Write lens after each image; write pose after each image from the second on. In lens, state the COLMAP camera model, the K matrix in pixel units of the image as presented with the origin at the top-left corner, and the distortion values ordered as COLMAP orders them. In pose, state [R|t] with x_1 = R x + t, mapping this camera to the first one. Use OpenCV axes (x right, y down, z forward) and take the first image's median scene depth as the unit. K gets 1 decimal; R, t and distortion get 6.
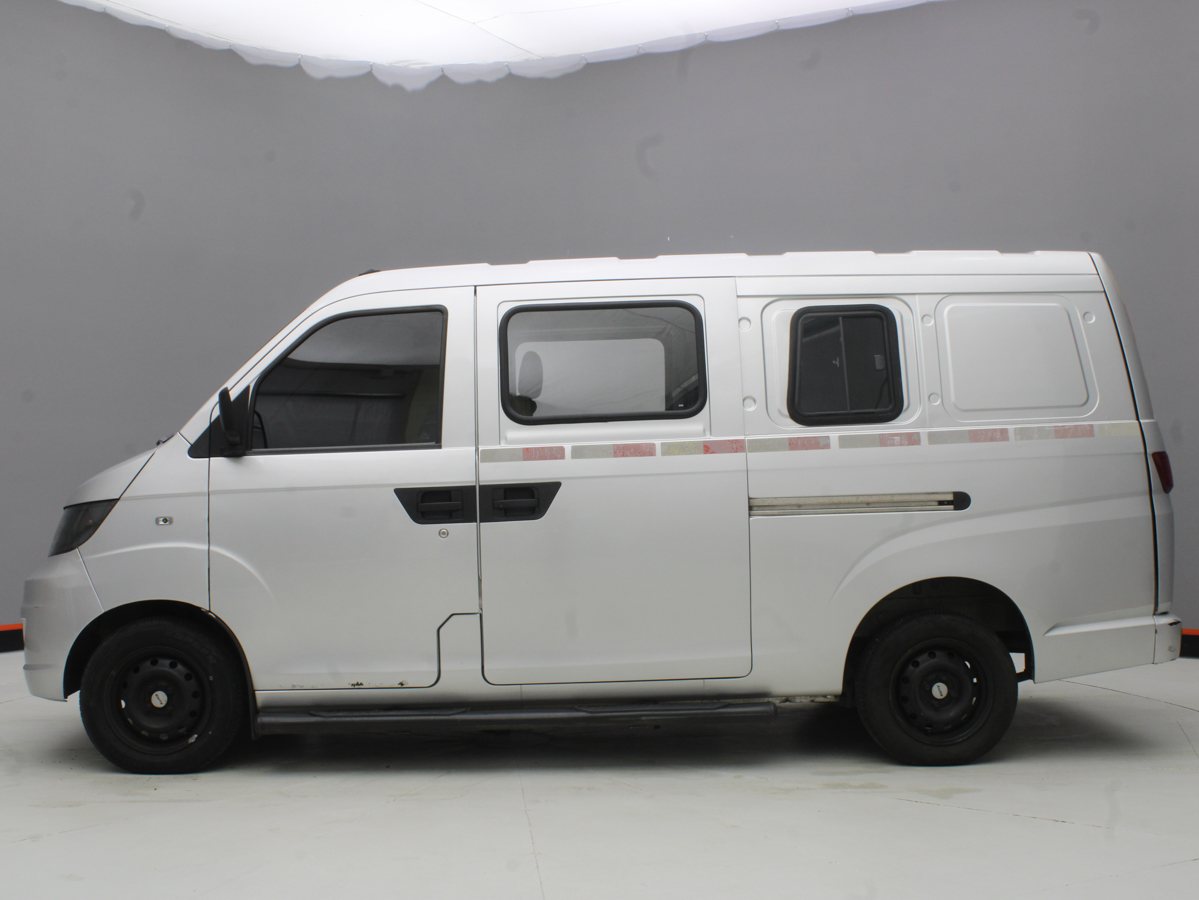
lens RADIAL K [[1461.1, 0, 599.5], [0, 1461.1, 450.0], [0, 0, 1]] dist [-0.099329, 0.024393]
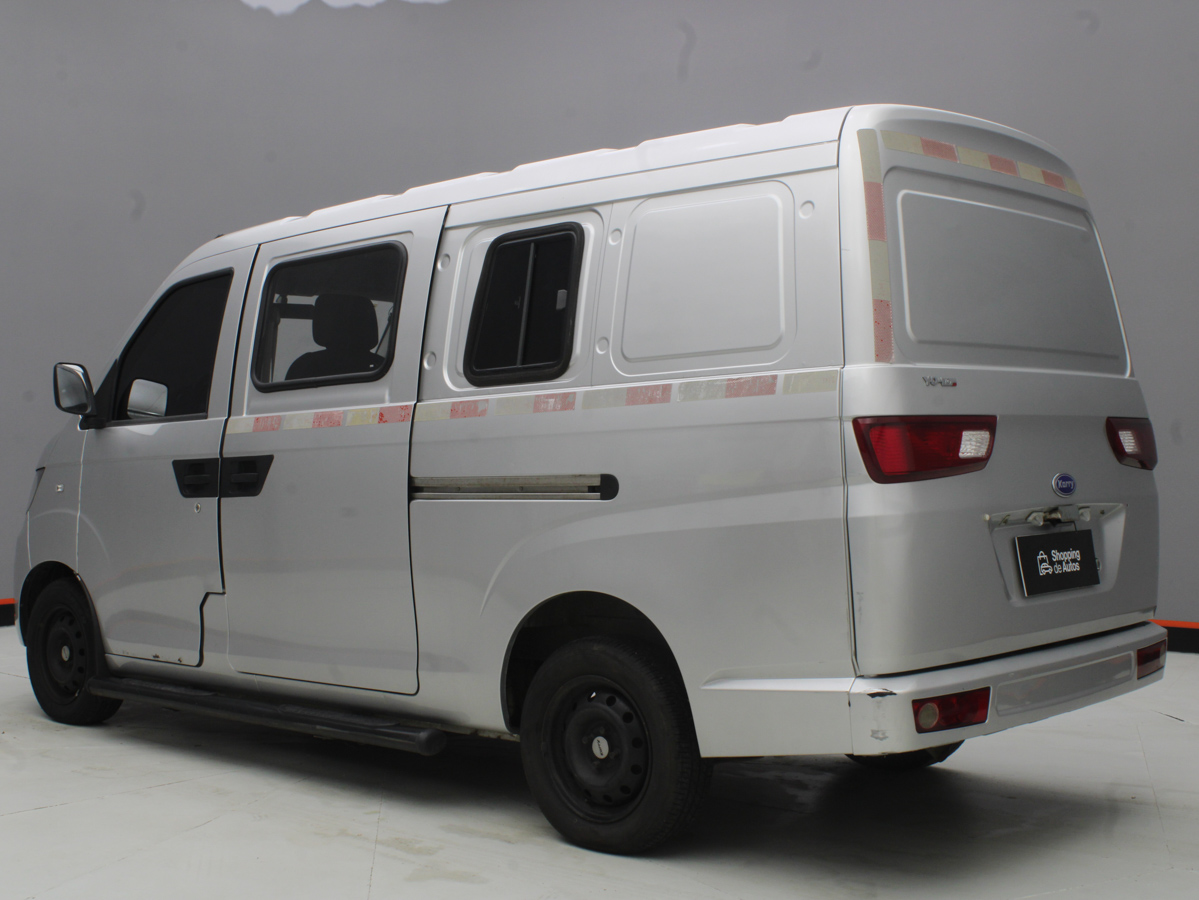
lens RADIAL K [[1607.0, 0, 599.5], [0, 1607.0, 450.0], [0, 0, 1]] dist [-0.087992, 0.005800]
pose [[0.711718, 0.007193, -0.702429, 0.803586], [0.008297, 0.999792, 0.018645, 0.001945], [0.702416, -0.019098, 0.711510, 0.433508]]
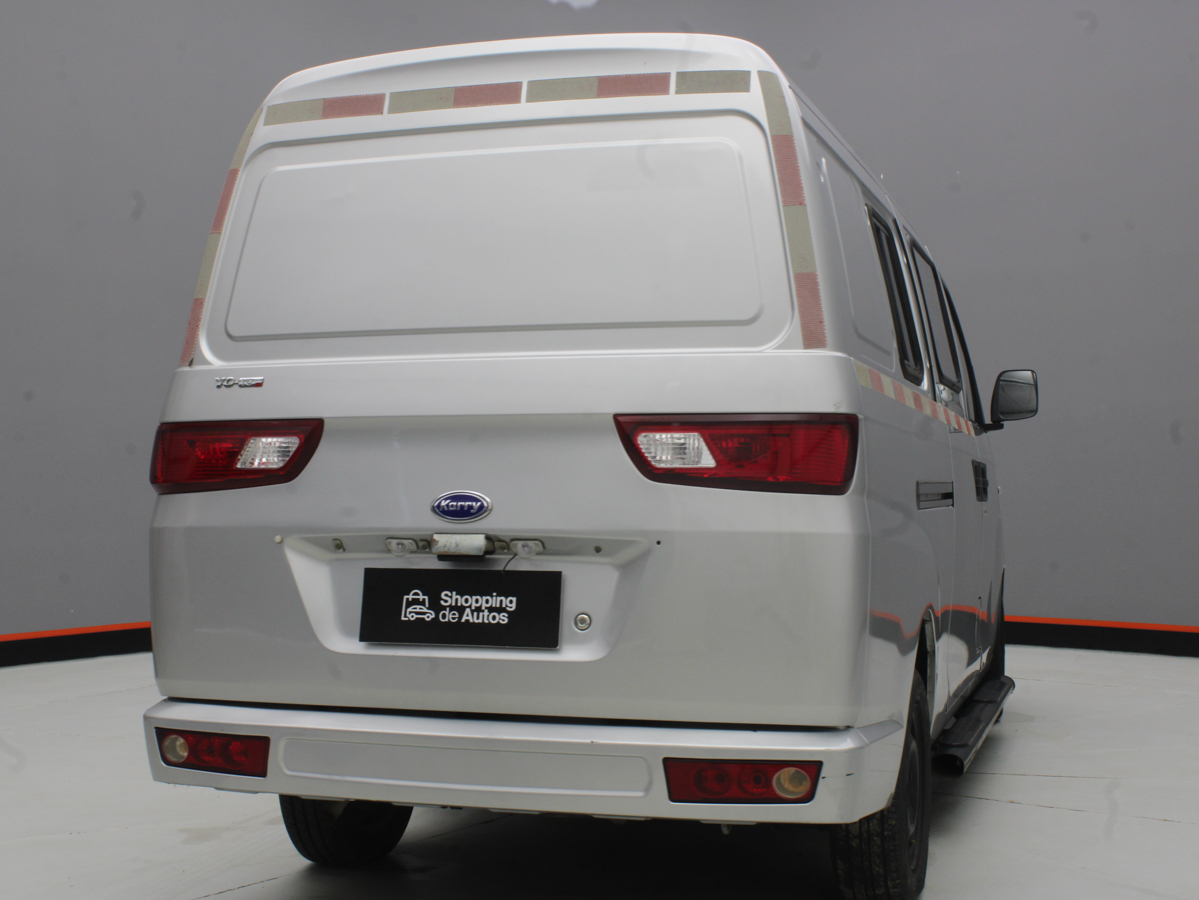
lens RADIAL K [[1563.6, 0, 599.5], [0, 1563.6, 450.0], [0, 0, 1]] dist [-0.091113, 0.000676]
pose [[-0.319466, 0.008743, -0.947557, 0.950927], [0.017588, 0.999840, 0.003295, 0.013657], [0.947435, -0.015613, -0.319568, 1.396146]]
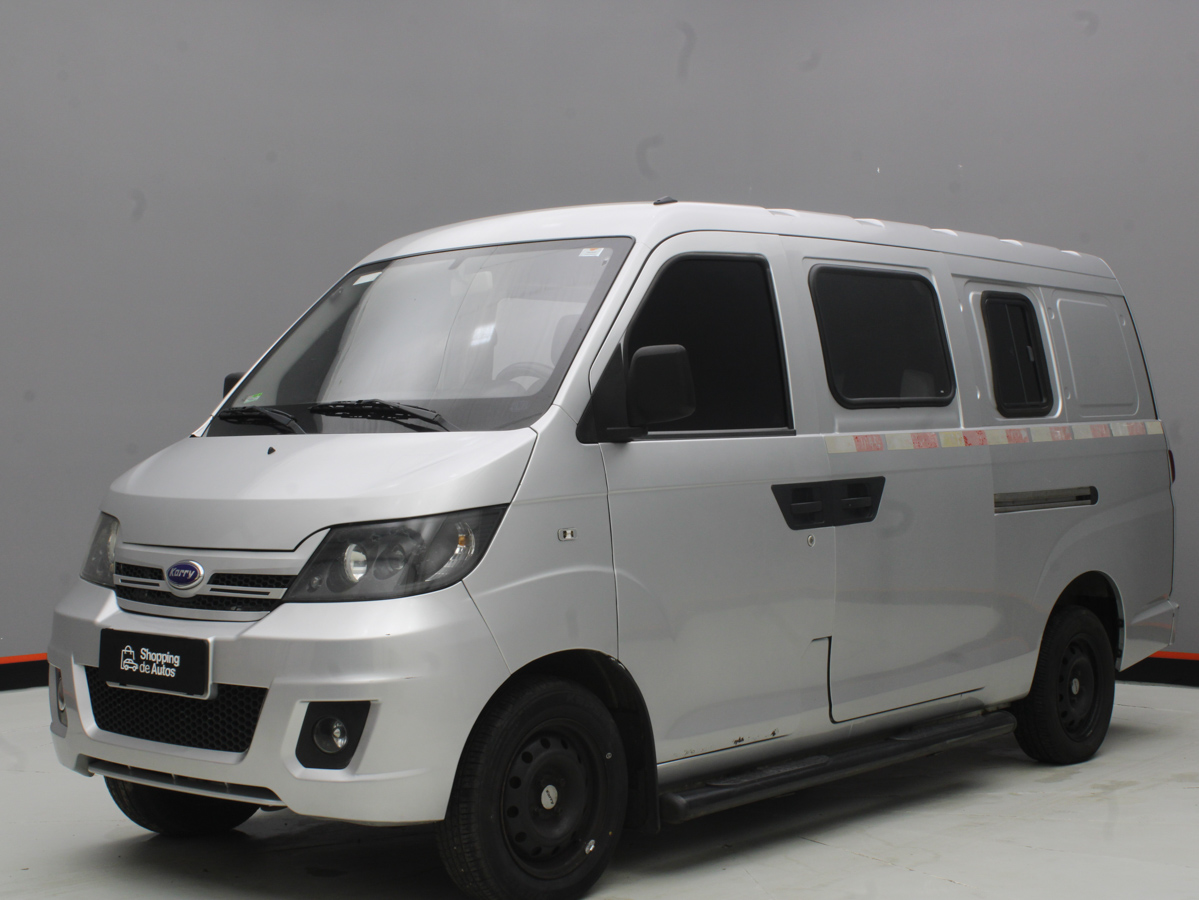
lens RADIAL K [[1820.4, 0, 599.5], [0, 1820.4, 450.0], [0, 0, 1]] dist [-0.073905, 0.059802]
pose [[0.680263, 0.010032, 0.732900, -0.908556], [-0.008158, 0.999948, -0.006115, 0.013997], [-0.732923, -0.001819, 0.680309, 0.396097]]
